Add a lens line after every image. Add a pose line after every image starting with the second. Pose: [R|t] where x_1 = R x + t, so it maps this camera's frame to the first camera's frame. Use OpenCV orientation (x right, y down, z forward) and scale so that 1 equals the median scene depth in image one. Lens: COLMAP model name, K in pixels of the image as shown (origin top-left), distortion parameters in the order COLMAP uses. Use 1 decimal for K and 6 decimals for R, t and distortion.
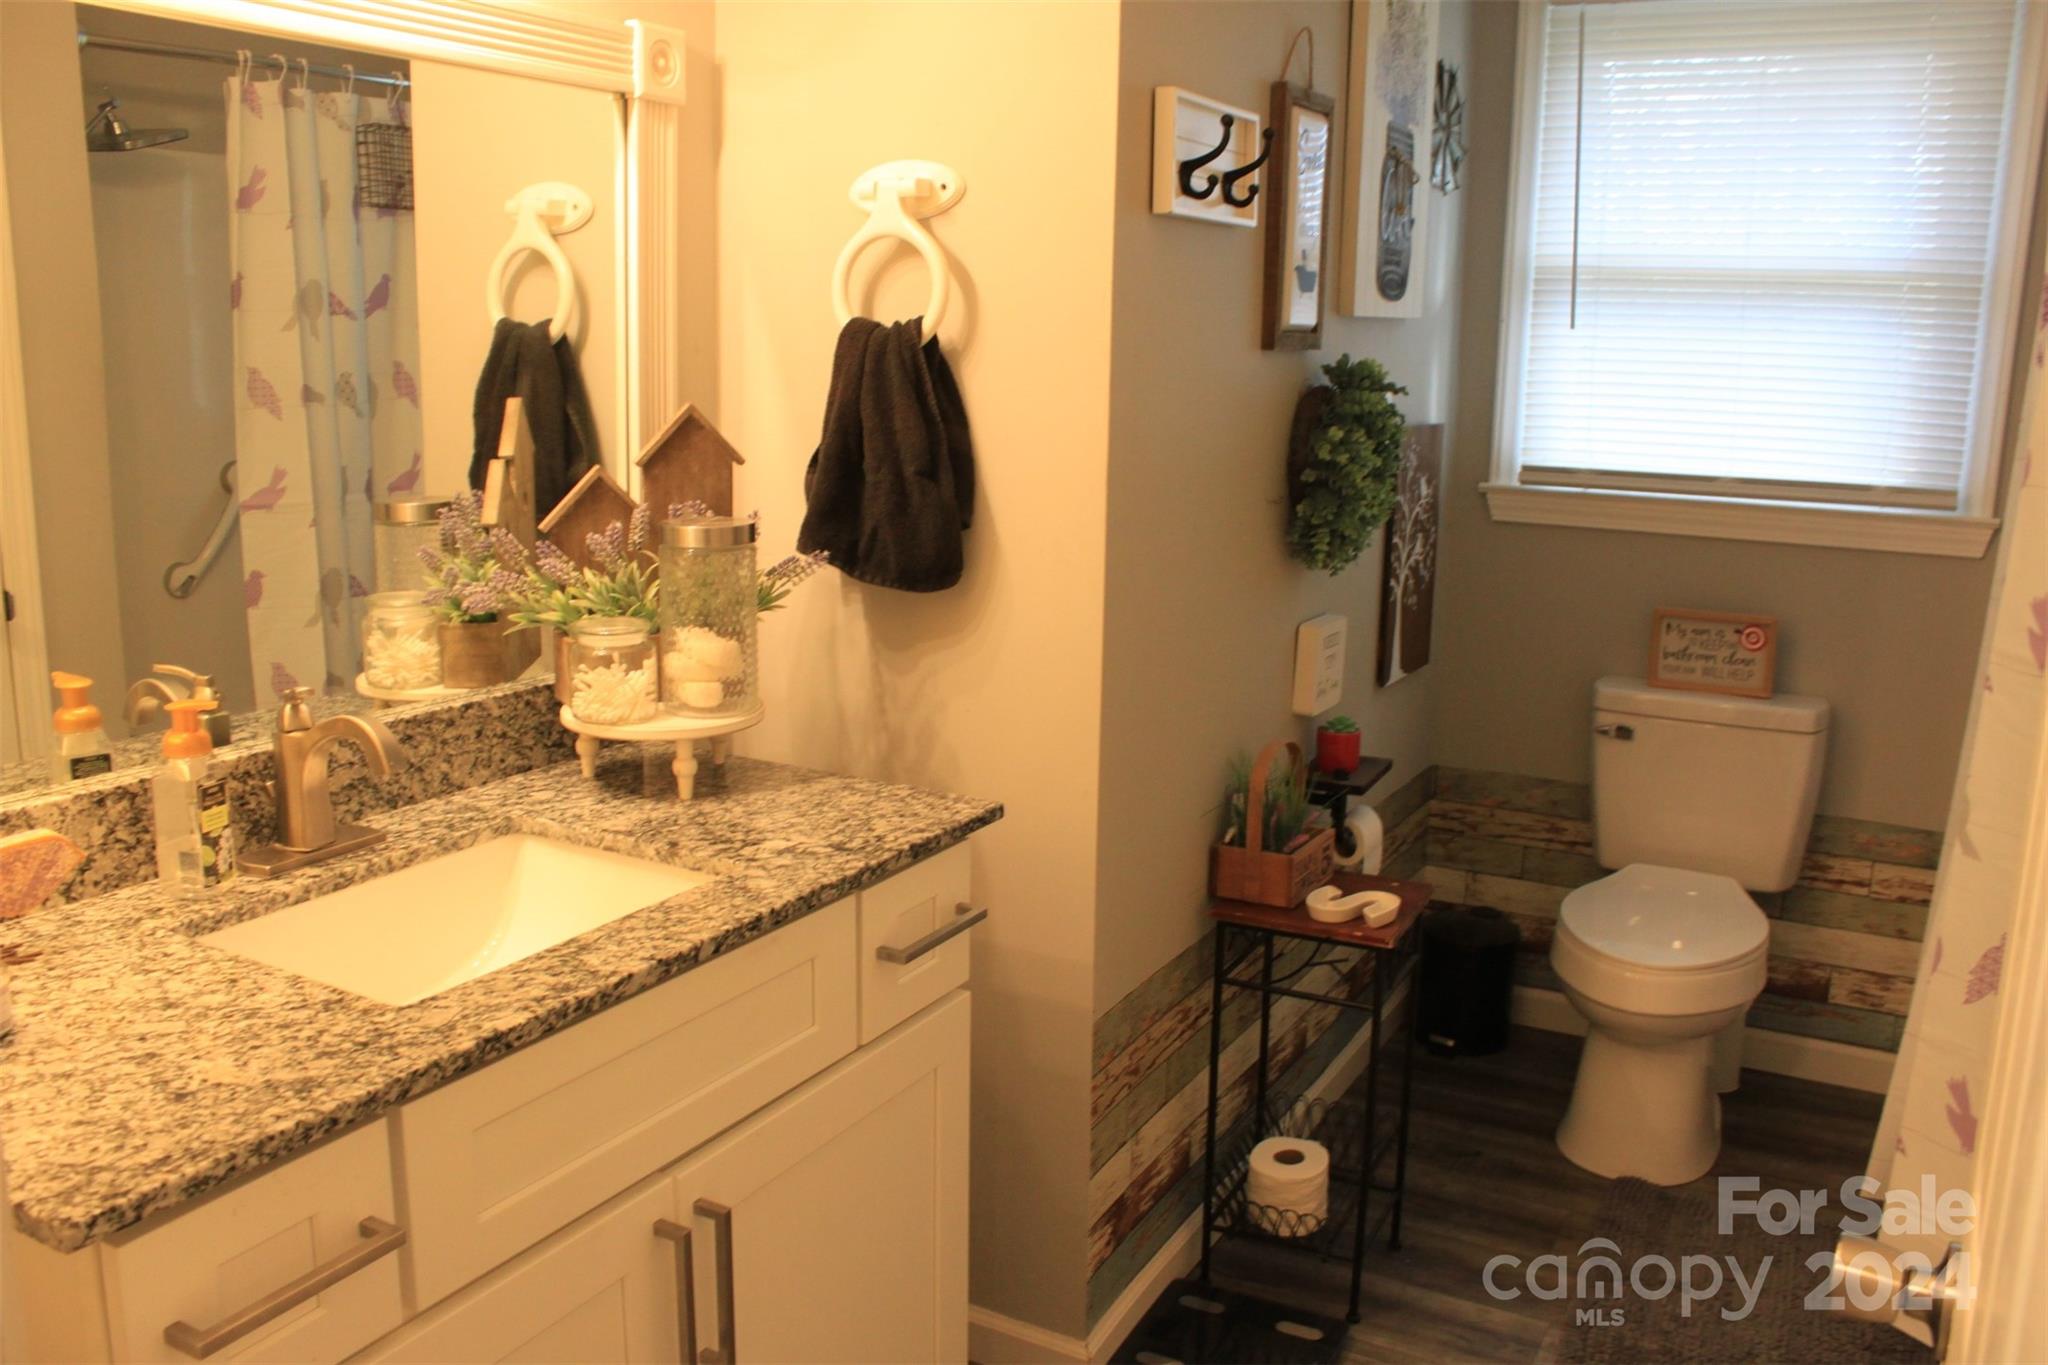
lens RADIAL K [[1710.7, 0, 1008.8], [0, 1710.7, 678.9], [0, 0, 1]] dist [-0.176457, 0.165454]
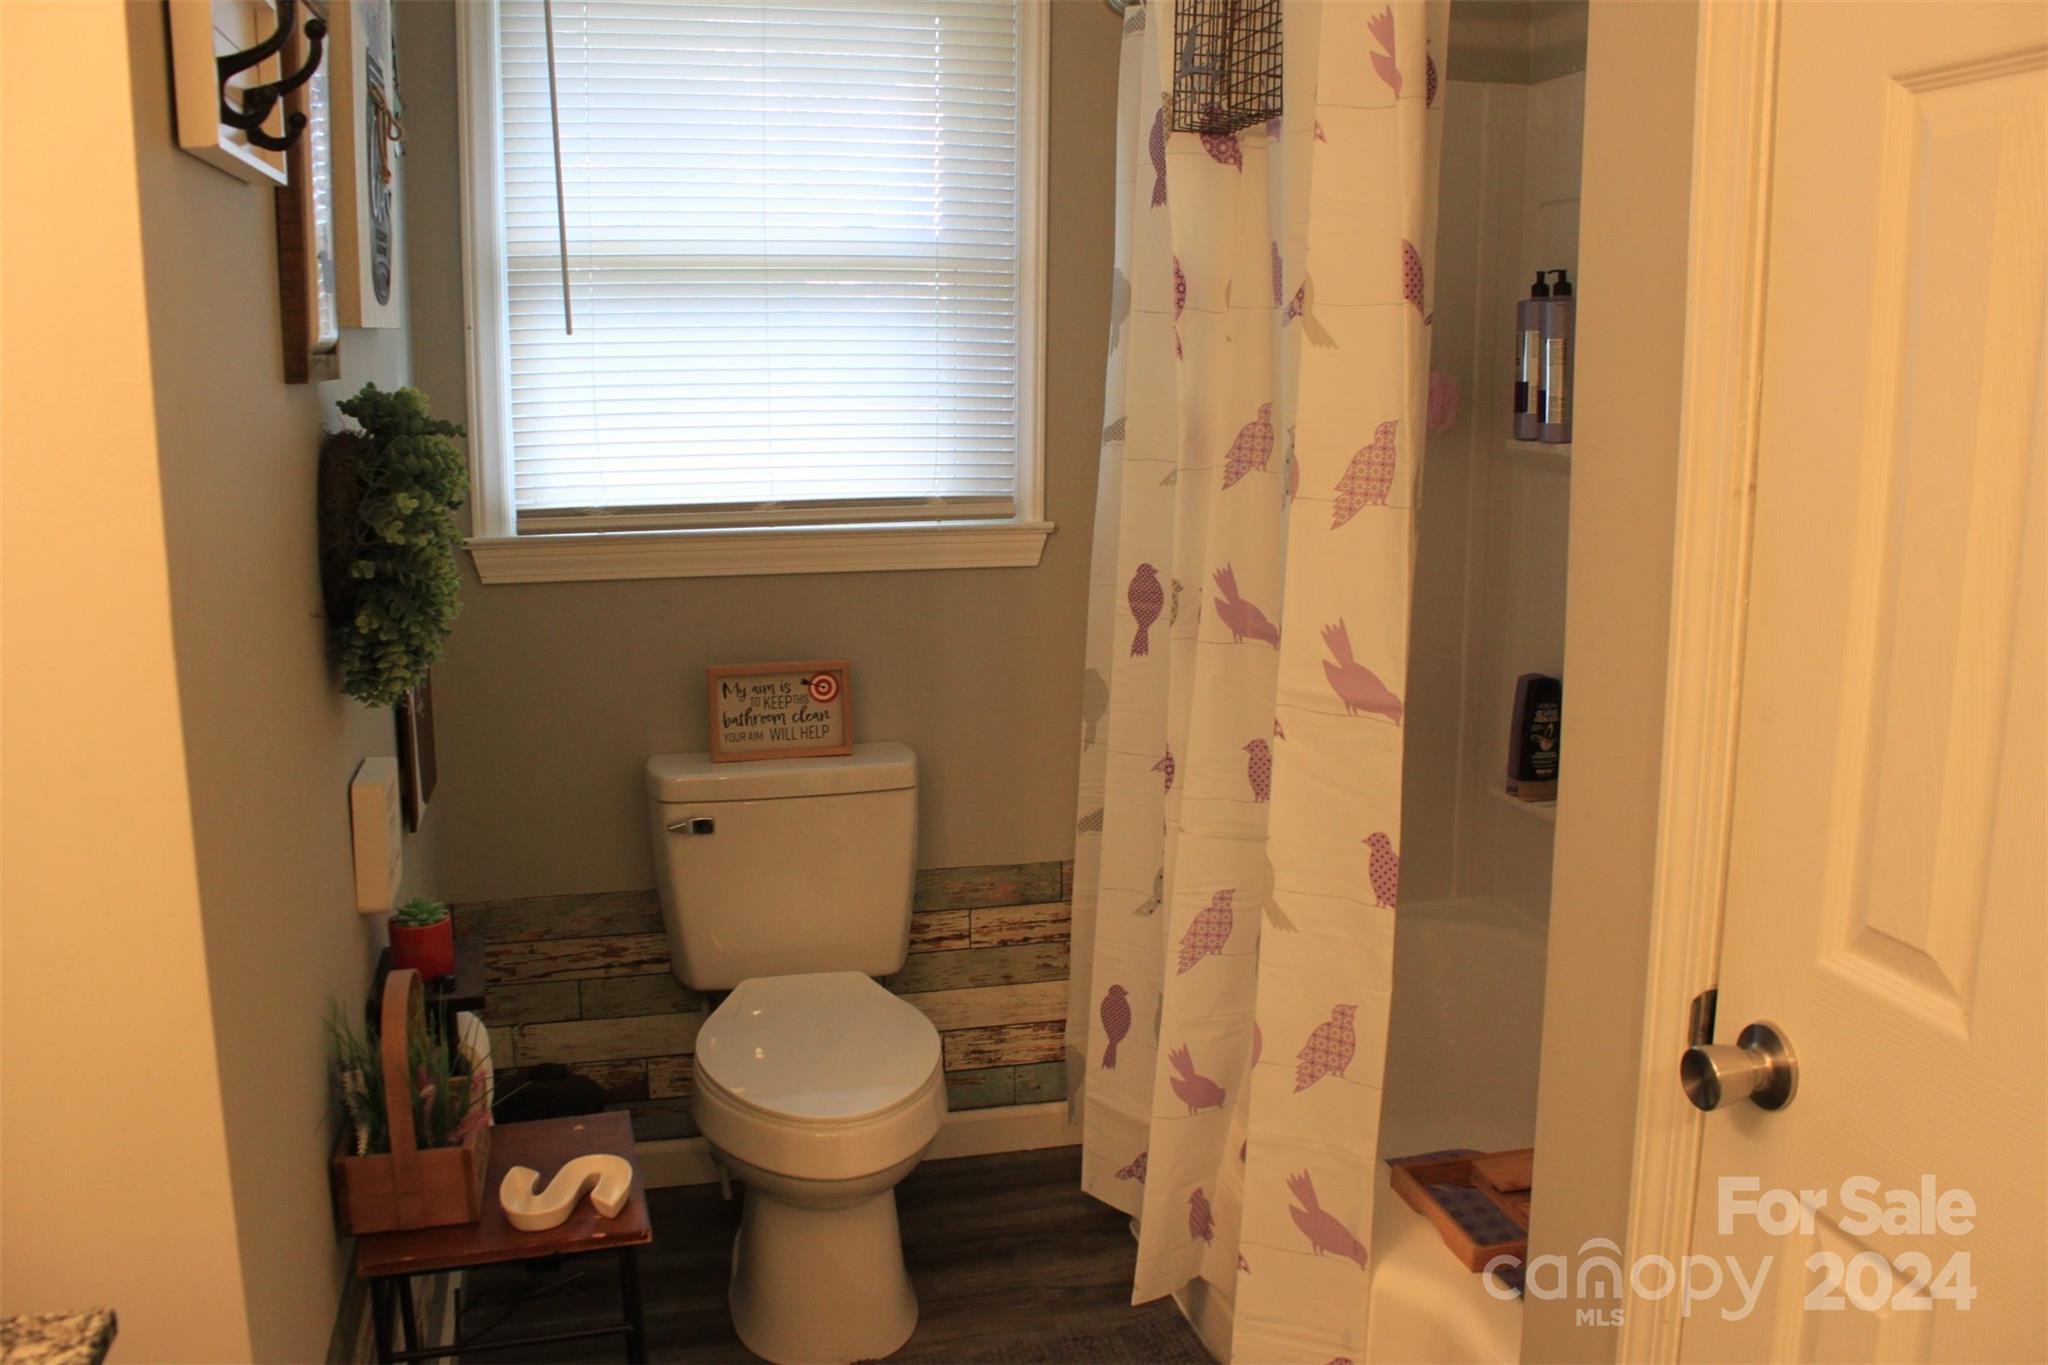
lens RADIAL K [[1710.7, 0, 1008.8], [0, 1710.7, 678.9], [0, 0, 1]] dist [-0.176457, 0.165454]
pose [[0.732103, -0.145097, 0.665562, -0.064016], [0.147923, 0.987600, 0.052592, -0.060328], [-0.664939, 0.059949, 0.744488, 0.282473]]
